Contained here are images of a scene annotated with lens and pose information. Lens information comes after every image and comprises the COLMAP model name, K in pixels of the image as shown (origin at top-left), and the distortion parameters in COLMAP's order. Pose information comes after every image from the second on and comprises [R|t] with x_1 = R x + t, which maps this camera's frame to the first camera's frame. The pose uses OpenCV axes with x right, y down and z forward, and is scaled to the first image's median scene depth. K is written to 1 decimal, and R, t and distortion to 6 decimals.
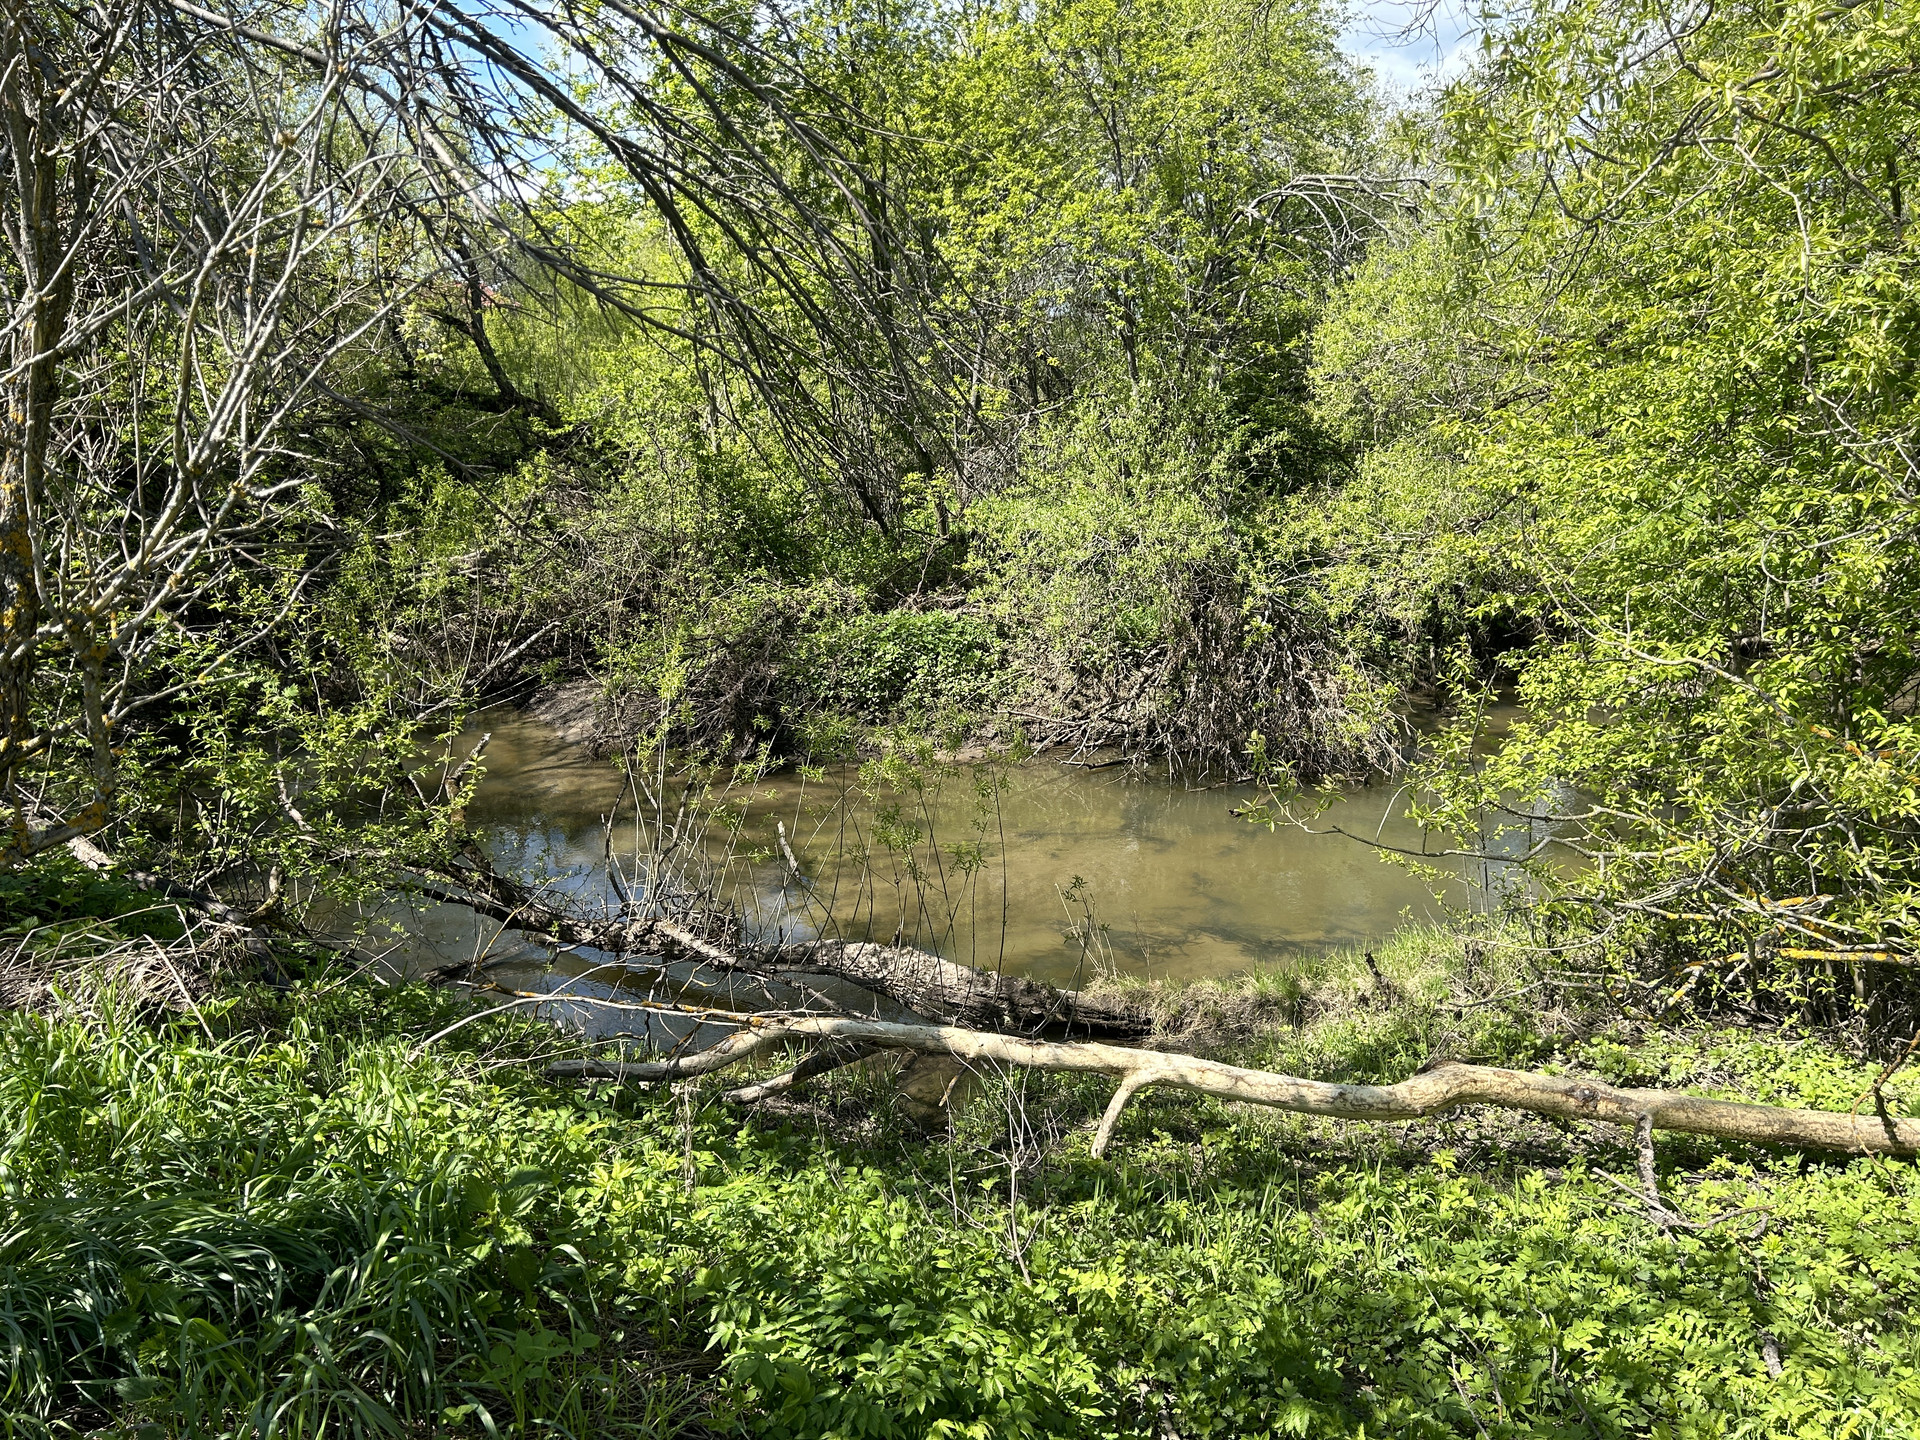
lens RADIAL K [[1434.8, 0, 959.4], [0, 1434.8, 719.8], [0, 0, 1]] dist [0.065305, -0.065503]
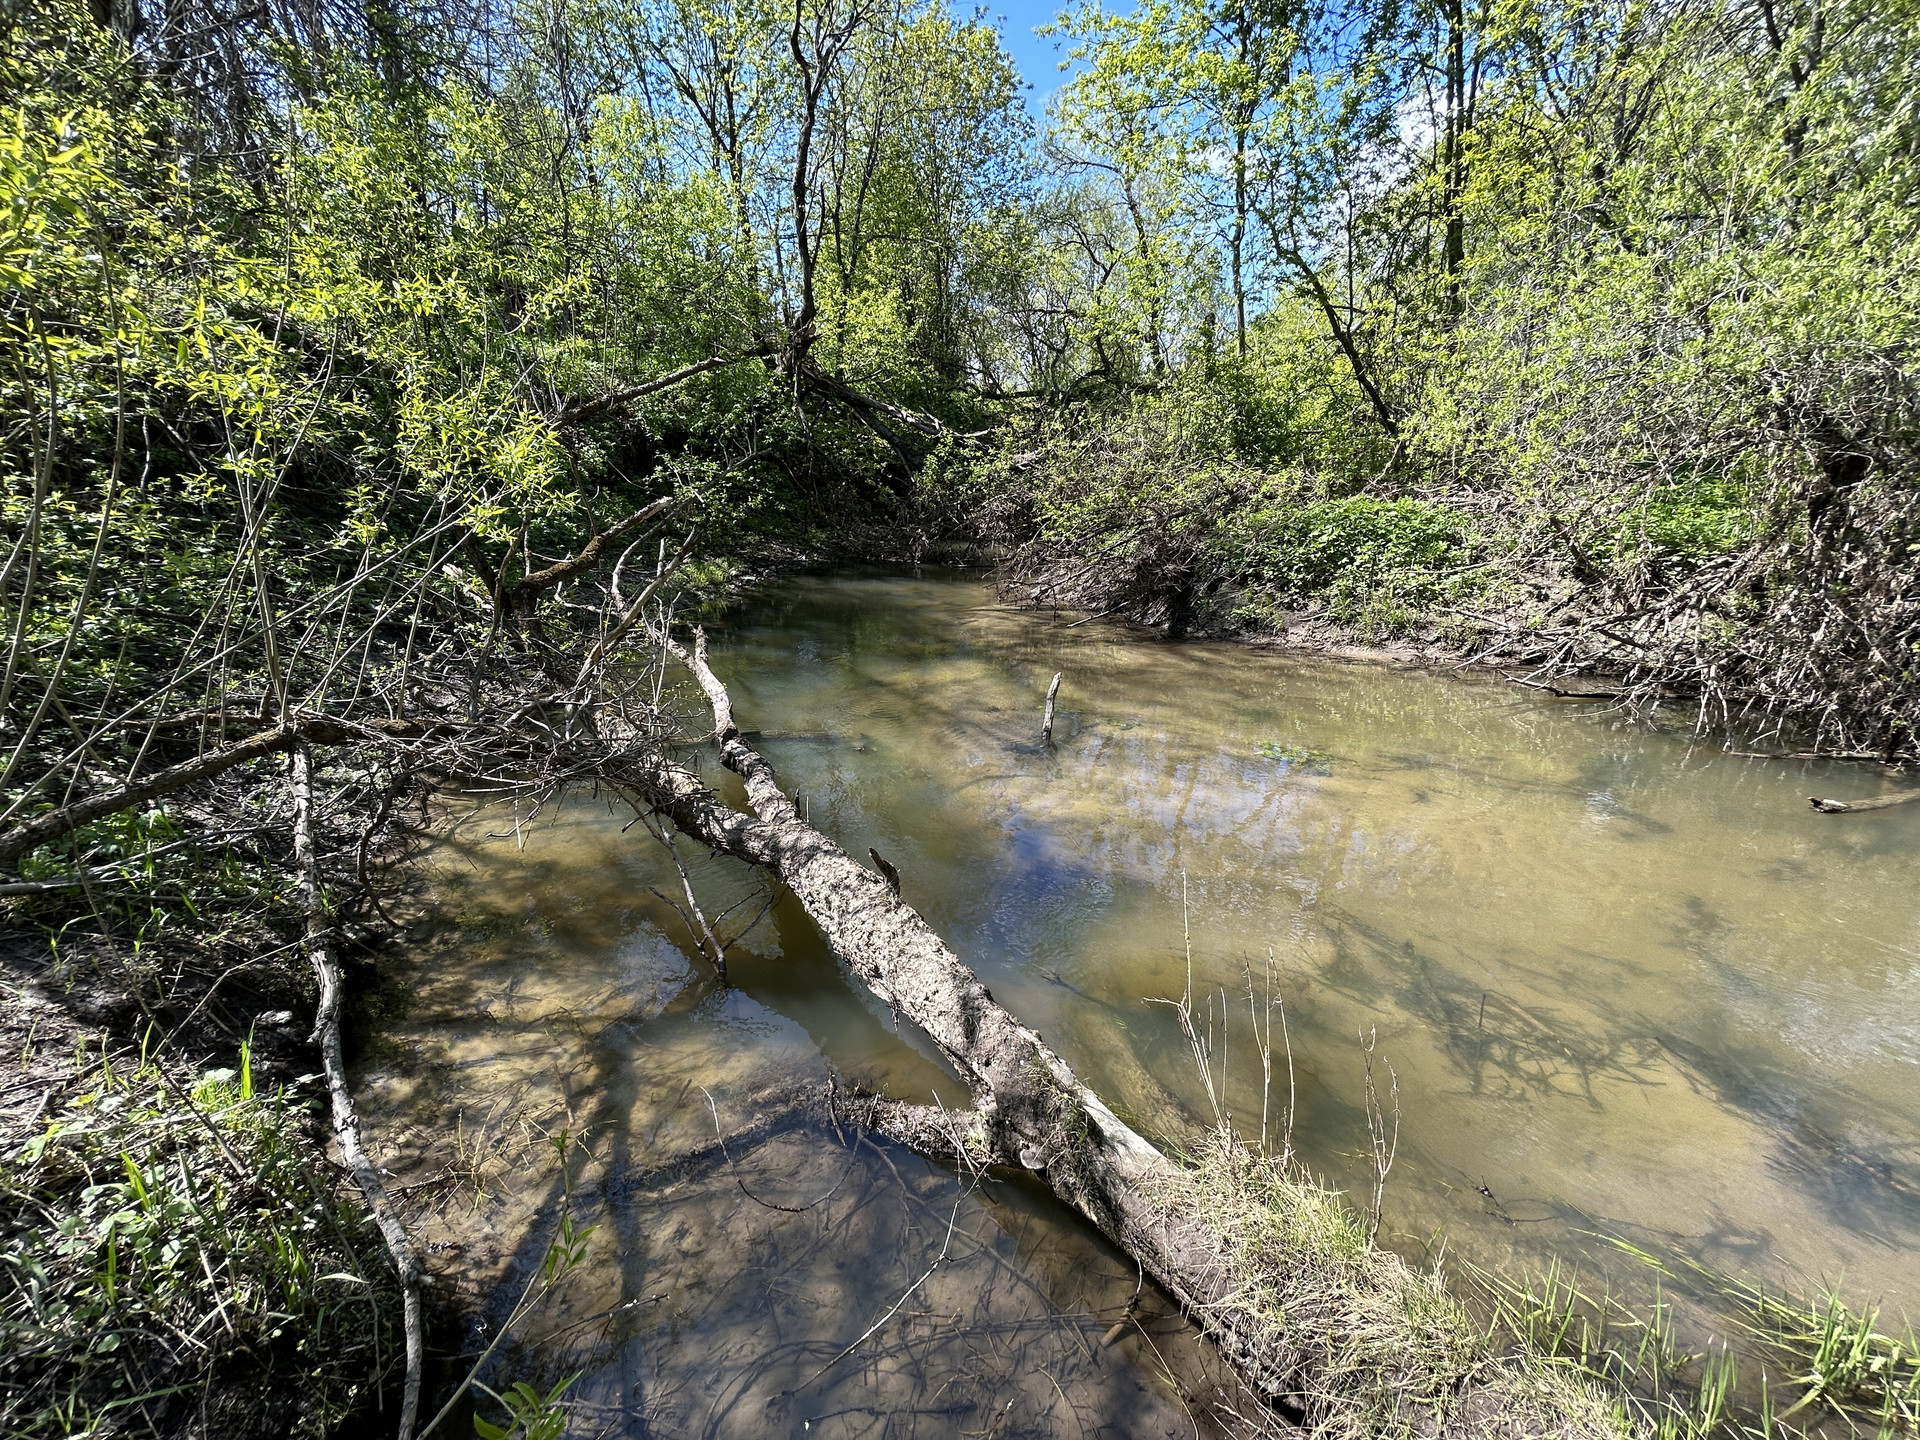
lens RADIAL K [[767.7, 0, 953.7], [0, 767.7, 717.4], [0, 0, 1]] dist [-0.000749, 0.000683]
pose [[0.783045, 0.205583, -0.587006, 0.171150], [-0.141207, 0.977910, 0.154122, 0.058894], [0.605723, -0.037795, 0.794777, 1.016614]]
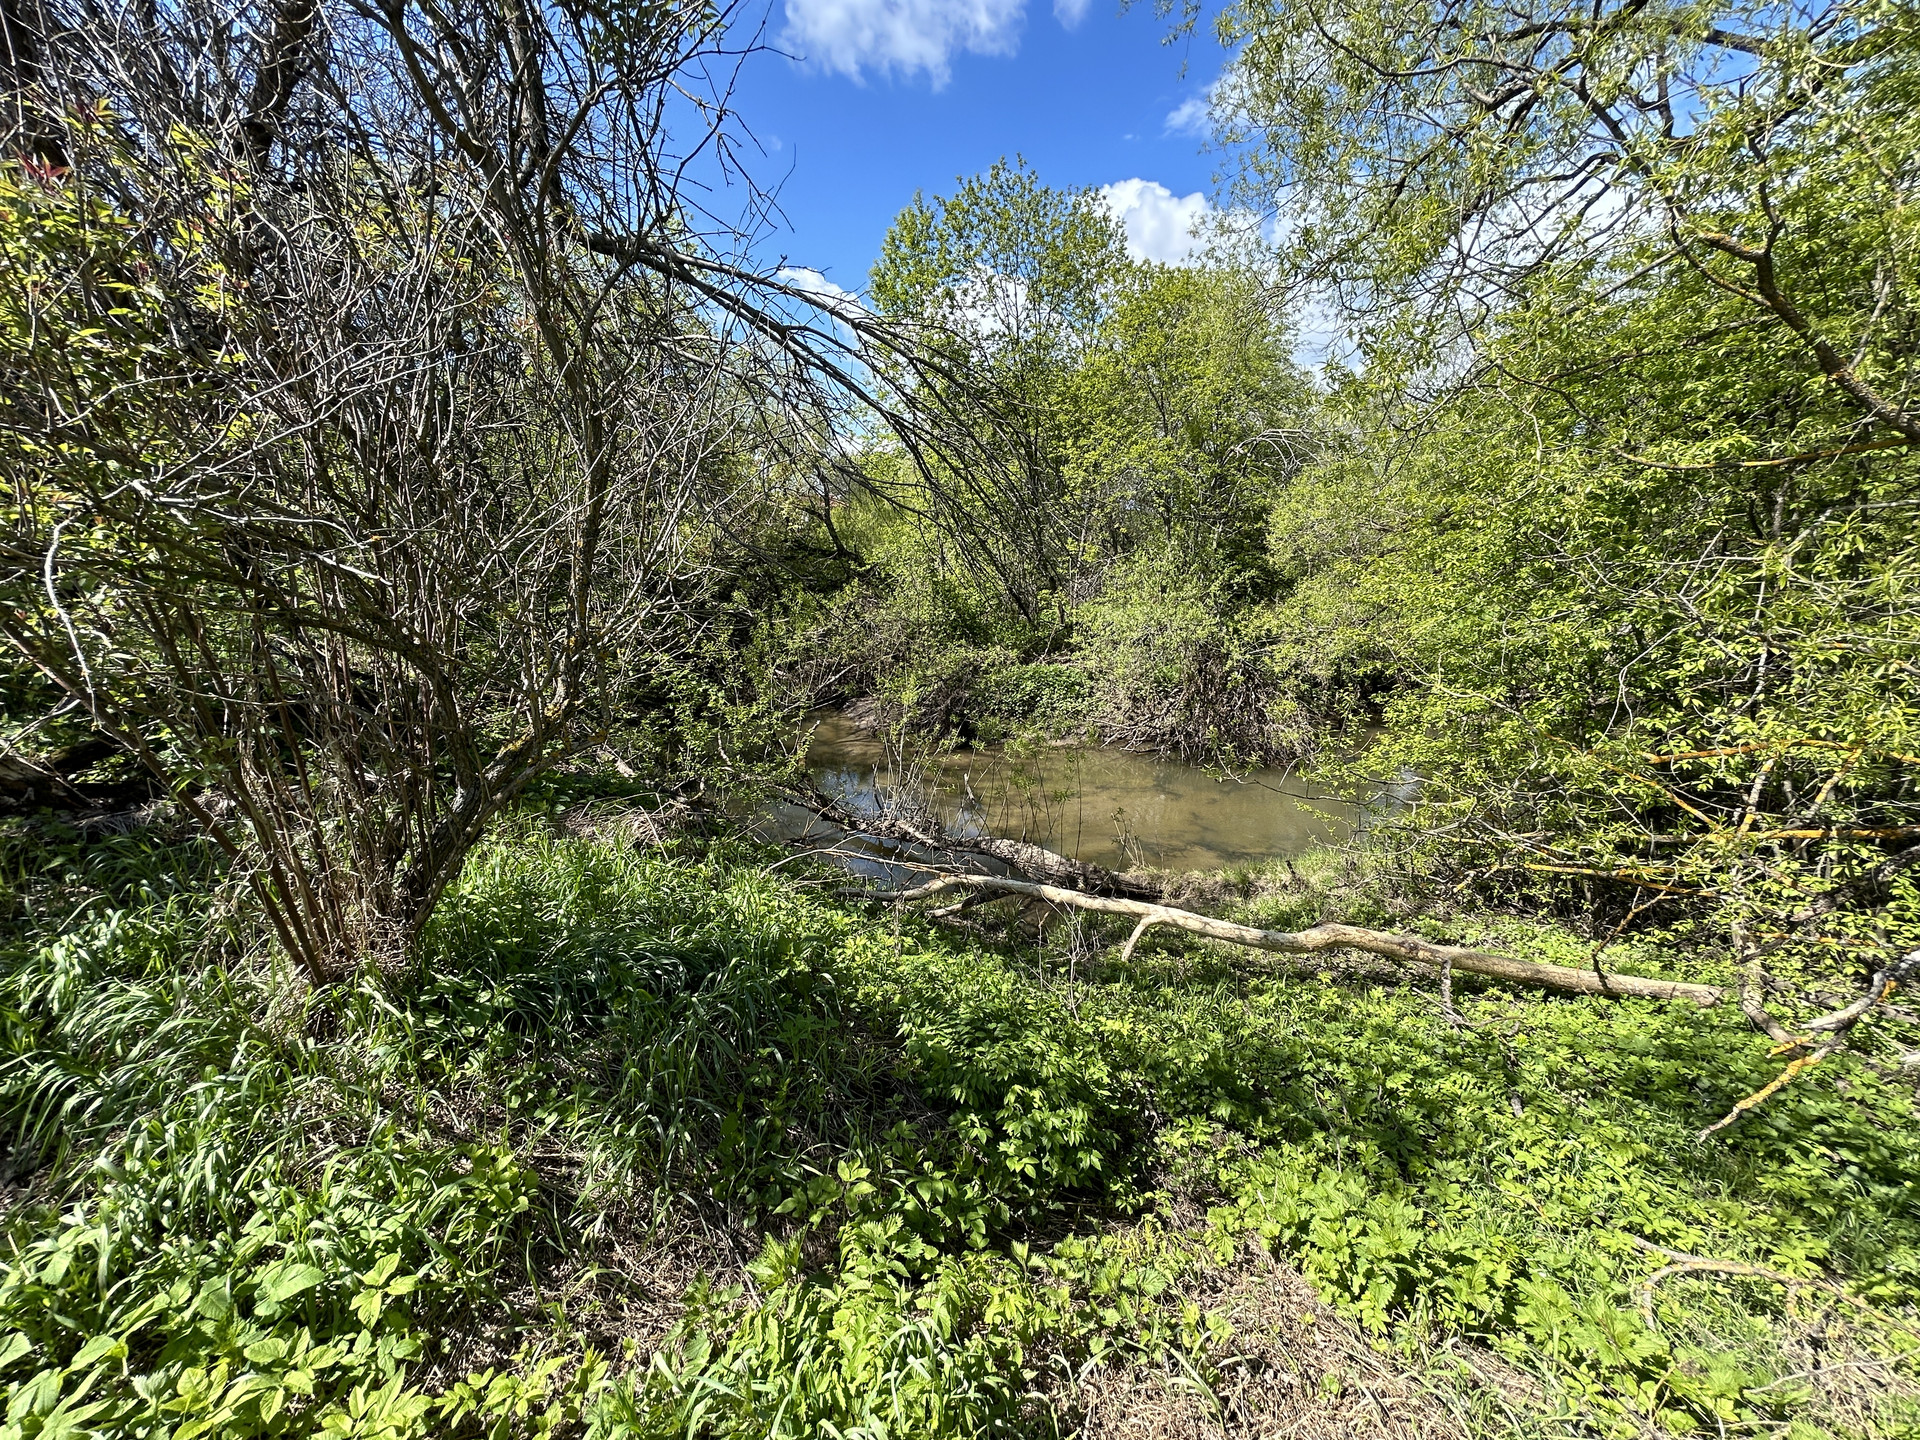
lens RADIAL K [[767.7, 0, 955.6], [0, 767.7, 715.3], [0, 0, 1]] dist [-0.000749, 0.000683]
pose [[0.988280, 0.034214, -0.148767, 0.015031], [-0.035959, 0.999312, -0.009054, 0.007353], [0.148355, 0.014298, 0.988831, 0.002677]]
